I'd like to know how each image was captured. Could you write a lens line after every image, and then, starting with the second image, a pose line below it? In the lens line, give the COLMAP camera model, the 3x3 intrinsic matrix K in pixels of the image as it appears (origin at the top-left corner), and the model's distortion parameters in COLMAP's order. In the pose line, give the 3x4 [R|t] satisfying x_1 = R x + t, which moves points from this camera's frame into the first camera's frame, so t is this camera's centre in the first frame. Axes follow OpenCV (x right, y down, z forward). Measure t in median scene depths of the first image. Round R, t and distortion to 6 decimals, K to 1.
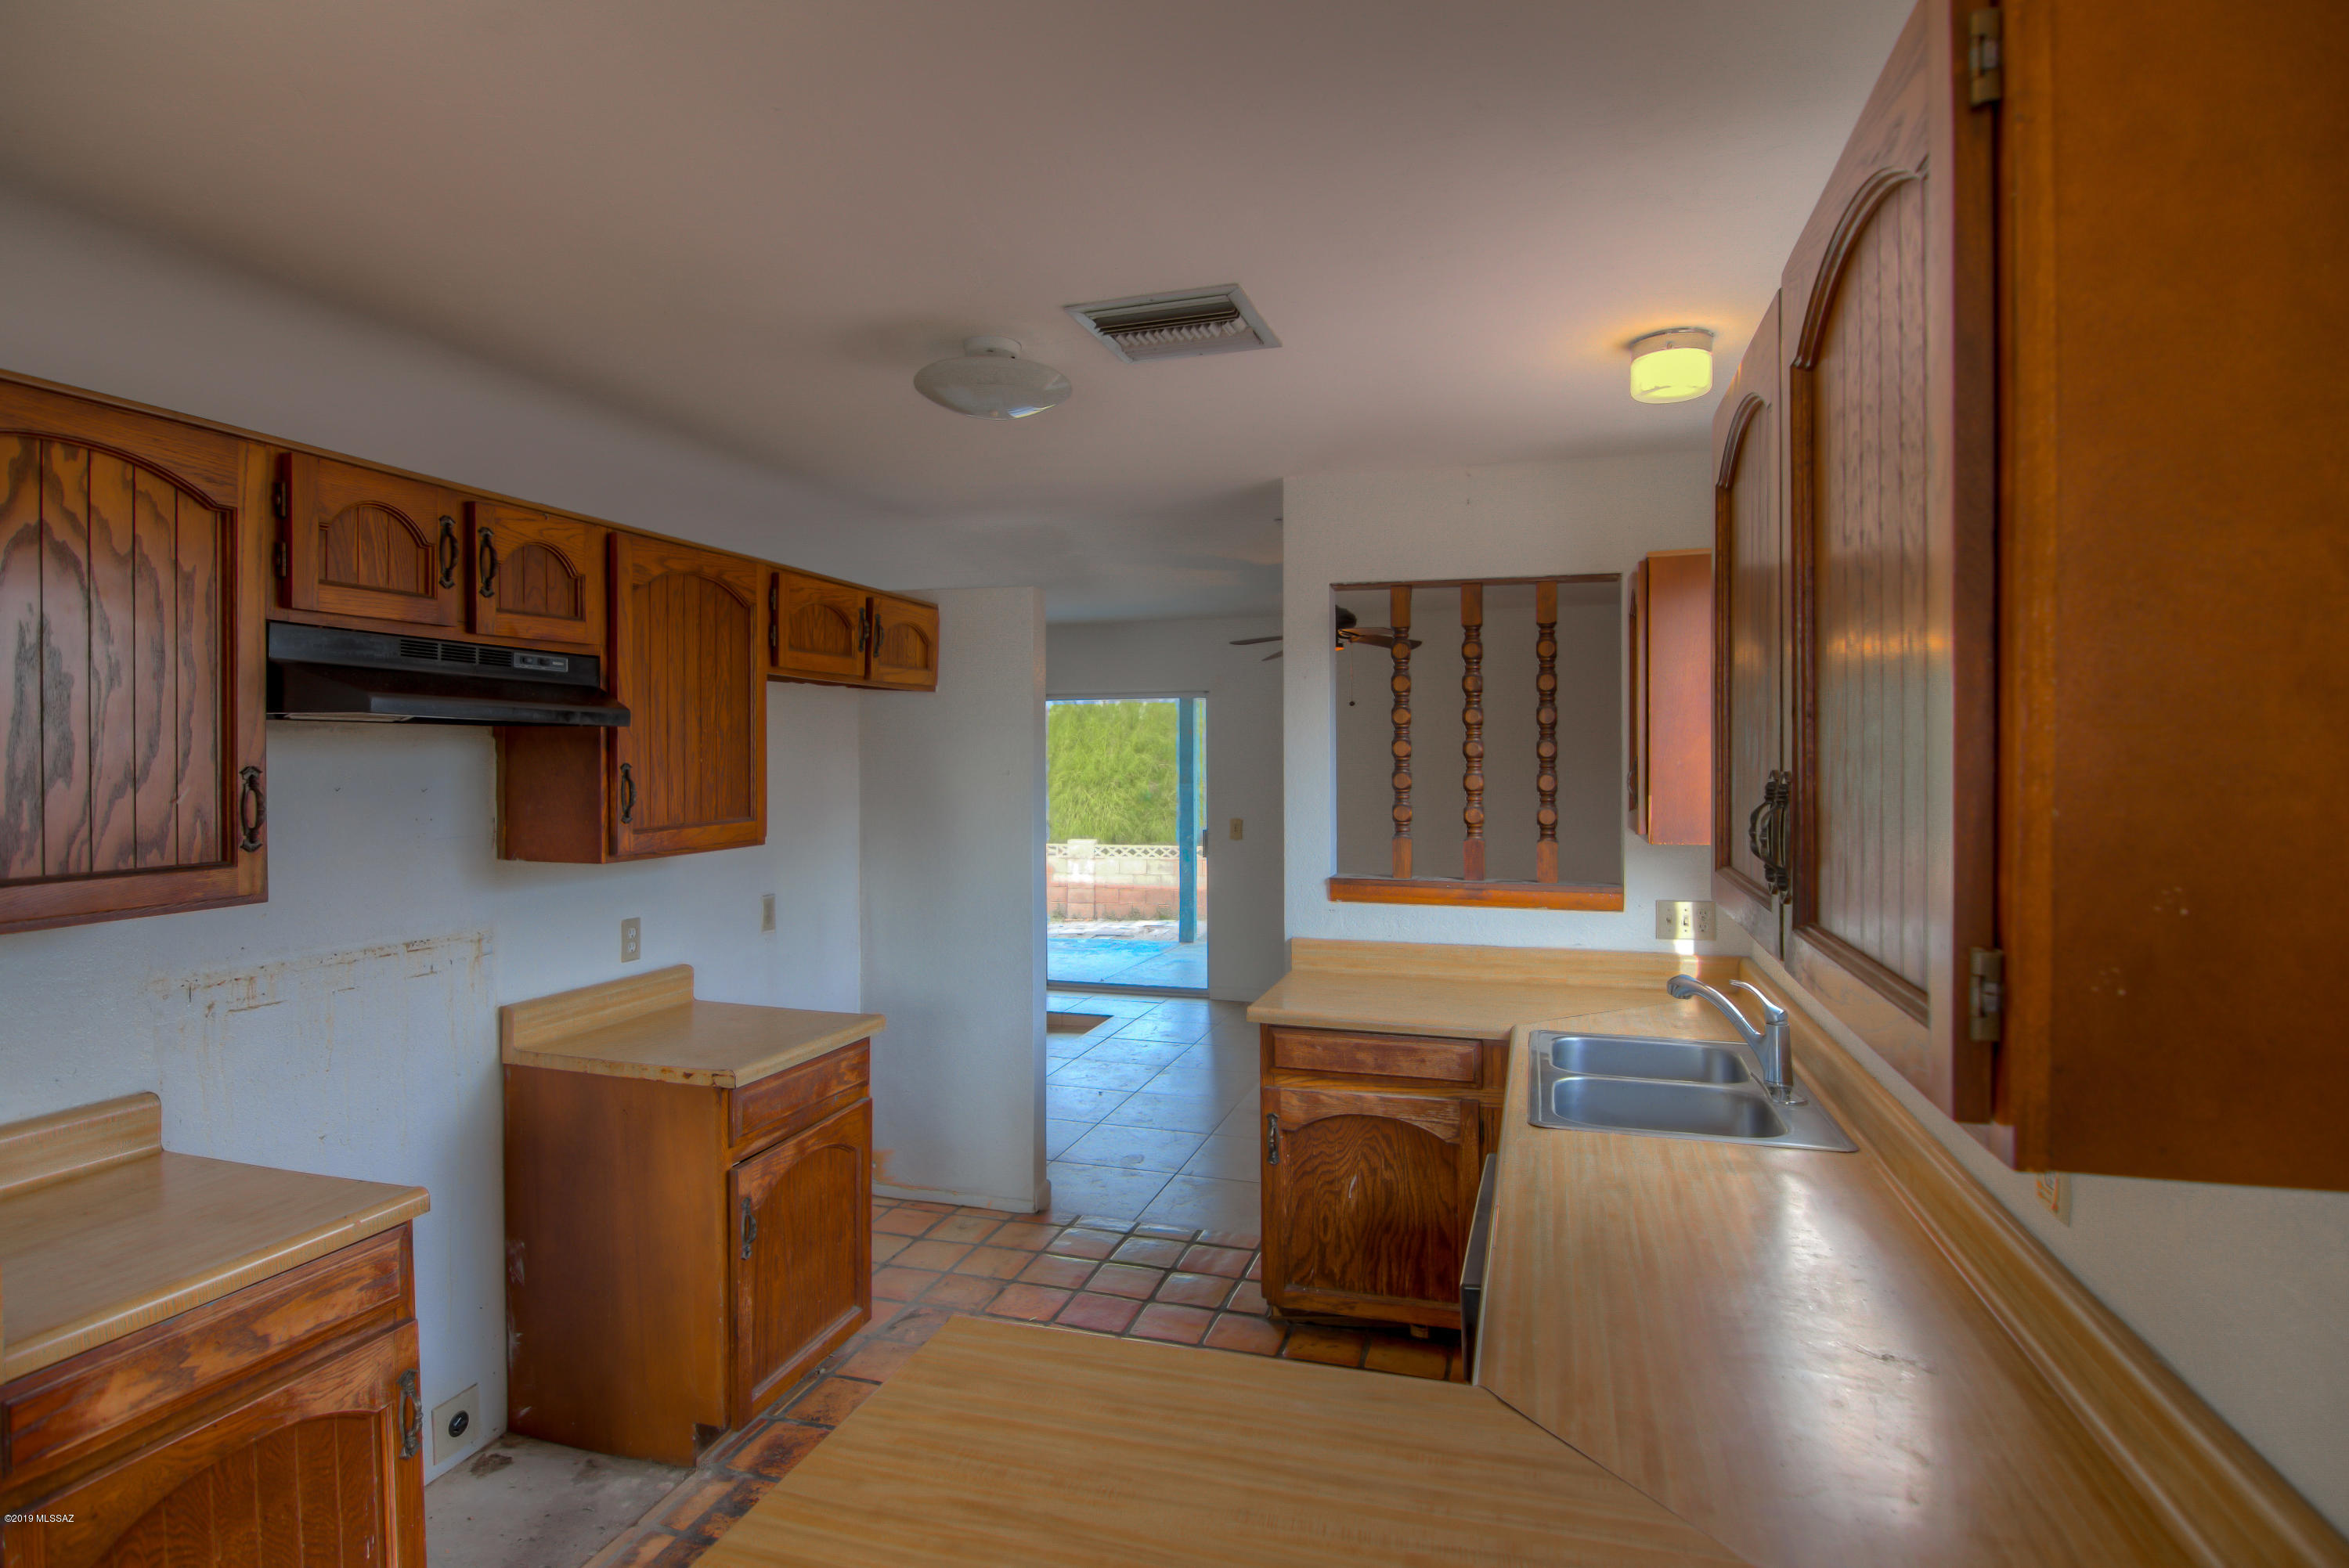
lens RADIAL K [[1255.3, 0, 1168.9], [0, 1255.3, 762.1], [0, 0, 1]] dist [-0.000933, -0.017045]
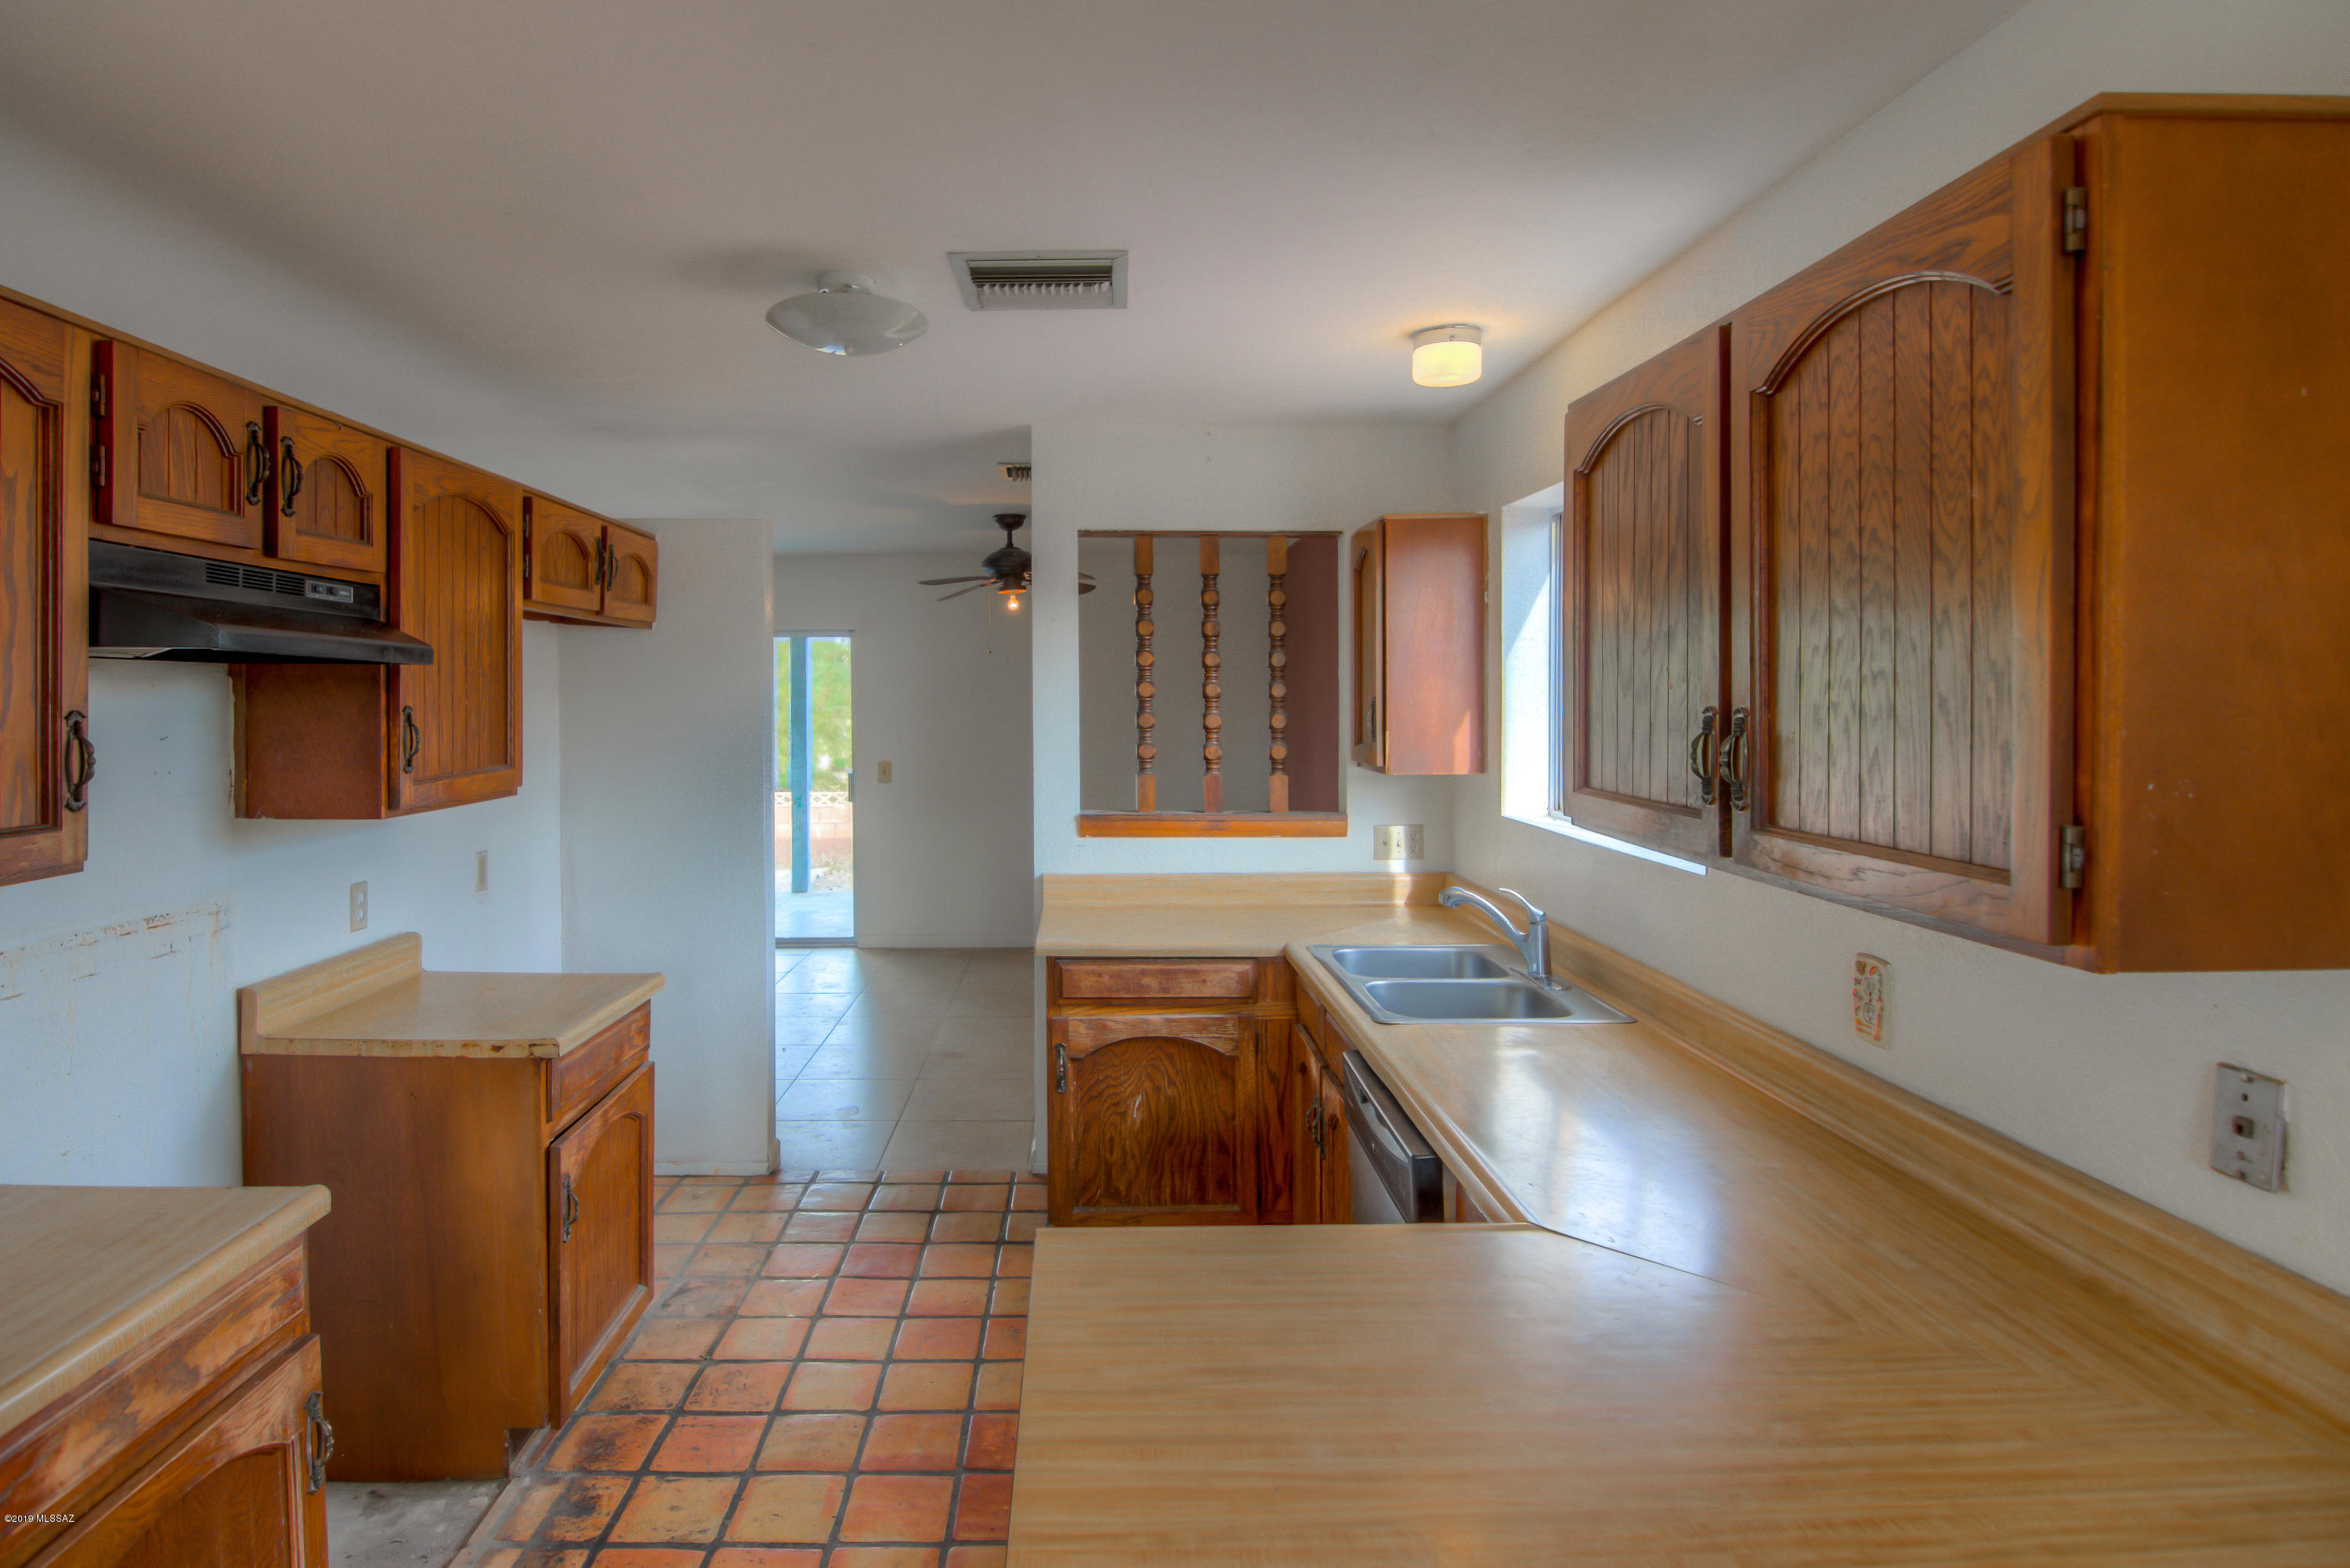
lens RADIAL K [[1267.2, 0, 1153.6], [0, 1267.2, 699.5], [0, 0, 1]] dist [-0.002151, -0.014845]
pose [[0.951936, -0.002233, 0.306290, -0.204907], [0.003162, 0.999992, -0.002536, 0.000354], [-0.306281, 0.003383, 0.951935, -0.019949]]
